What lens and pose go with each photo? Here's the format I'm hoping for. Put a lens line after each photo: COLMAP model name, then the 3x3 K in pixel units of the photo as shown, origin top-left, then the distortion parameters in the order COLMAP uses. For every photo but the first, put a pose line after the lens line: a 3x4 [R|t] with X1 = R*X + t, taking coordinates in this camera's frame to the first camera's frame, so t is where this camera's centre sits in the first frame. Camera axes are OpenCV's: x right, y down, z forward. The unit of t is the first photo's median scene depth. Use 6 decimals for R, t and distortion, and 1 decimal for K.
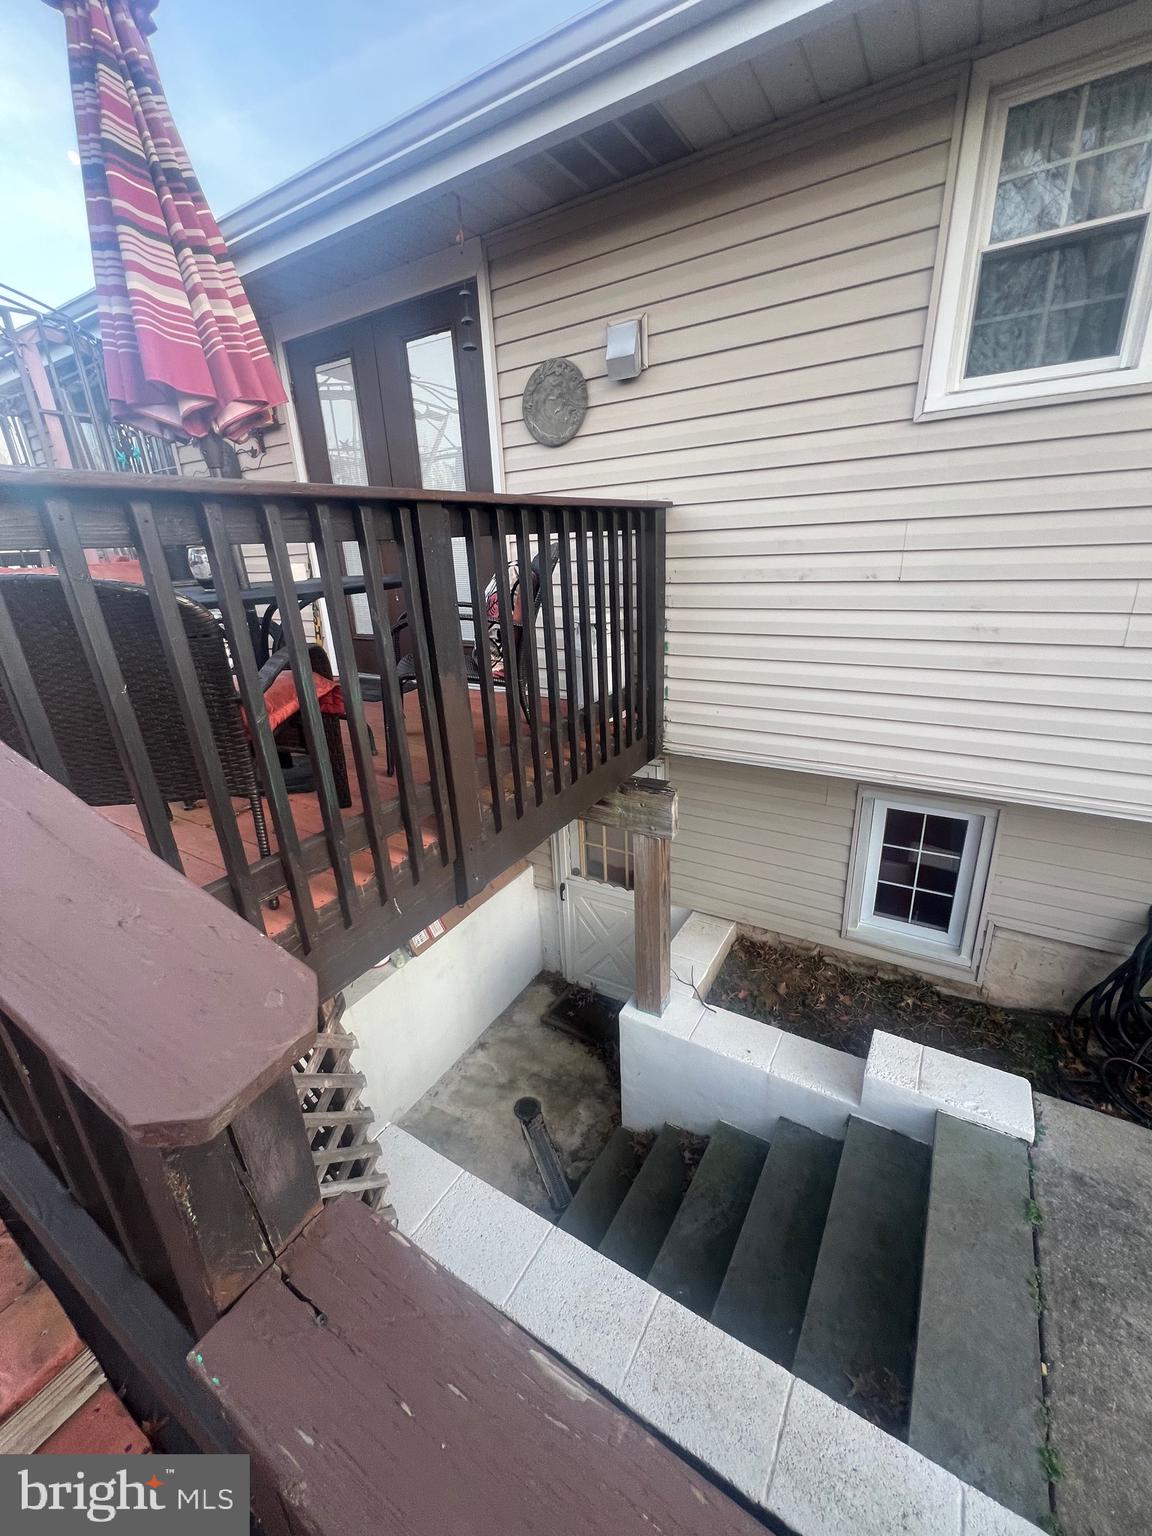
lens RADIAL K [[612.9, 0, 574.7], [0, 612.9, 763.2], [0, 0, 1]] dist [-0.008609, -0.000131]
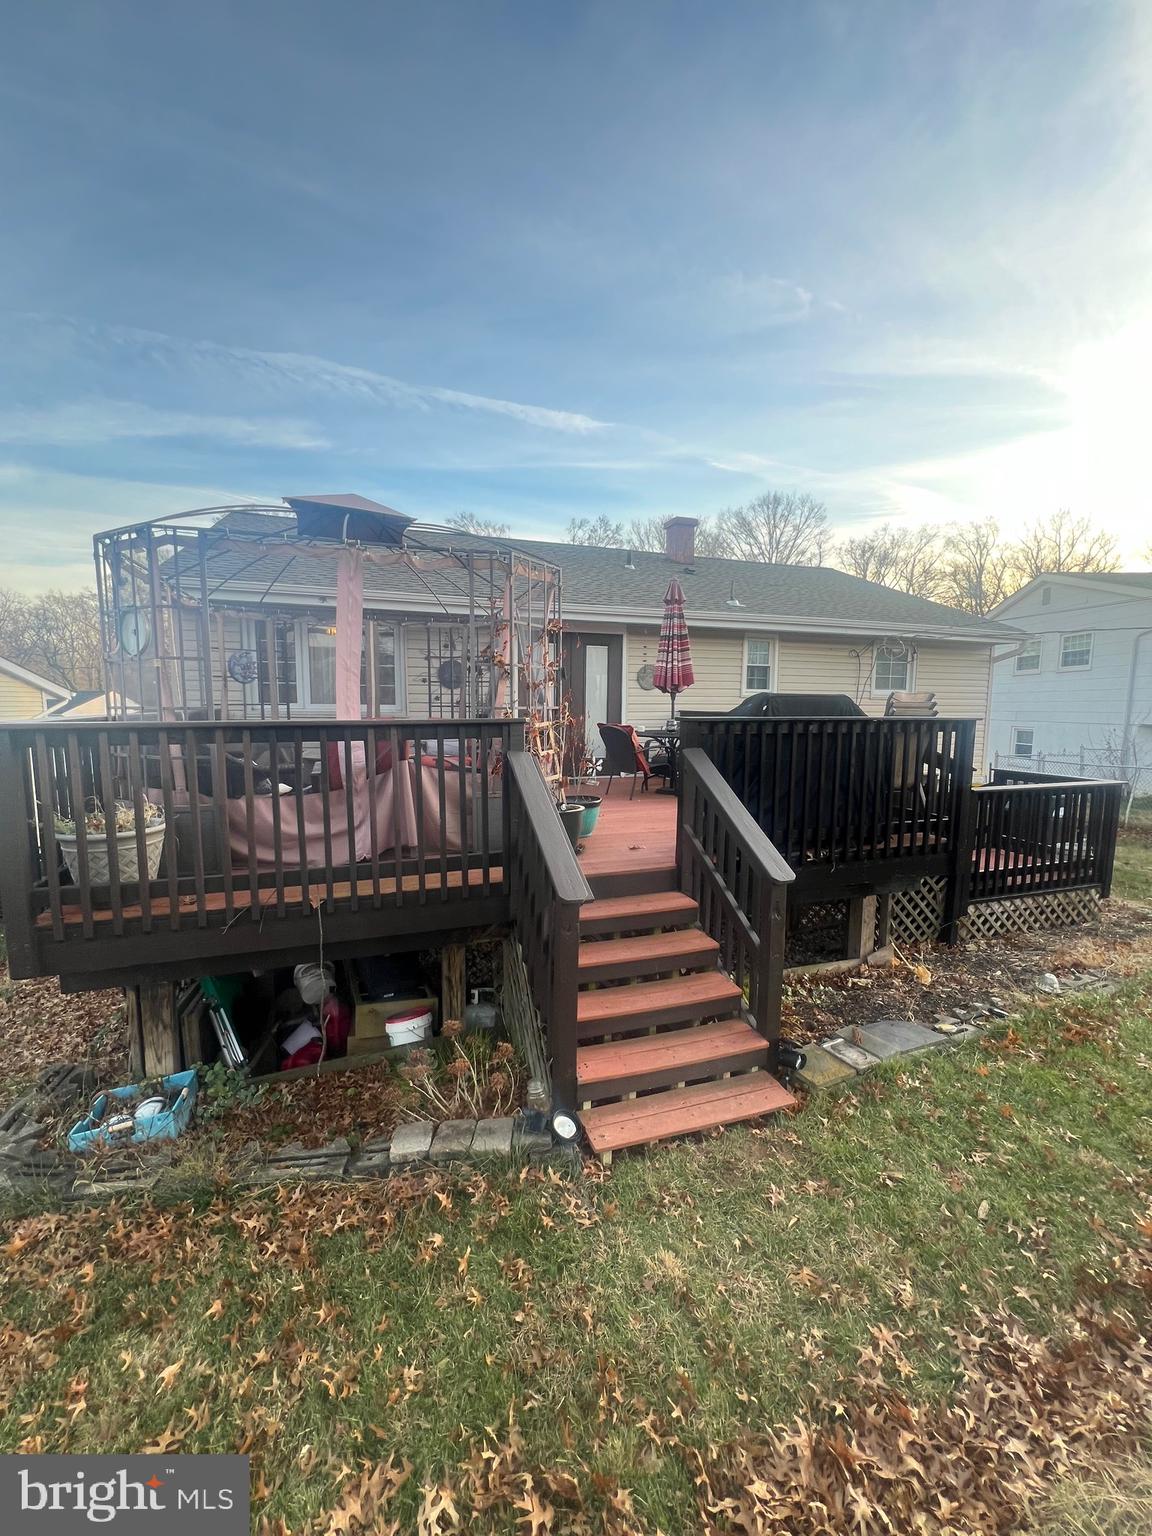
lens RADIAL K [[612.9, 0, 571.5], [0, 612.9, 771.1], [0, 0, 1]] dist [-0.008609, -0.000131]
pose [[0.624410, -0.031012, 0.780481, -2.445989], [0.236452, 0.959833, -0.151031, 0.208841], [-0.744448, 0.278852, 0.606663, -0.396129]]
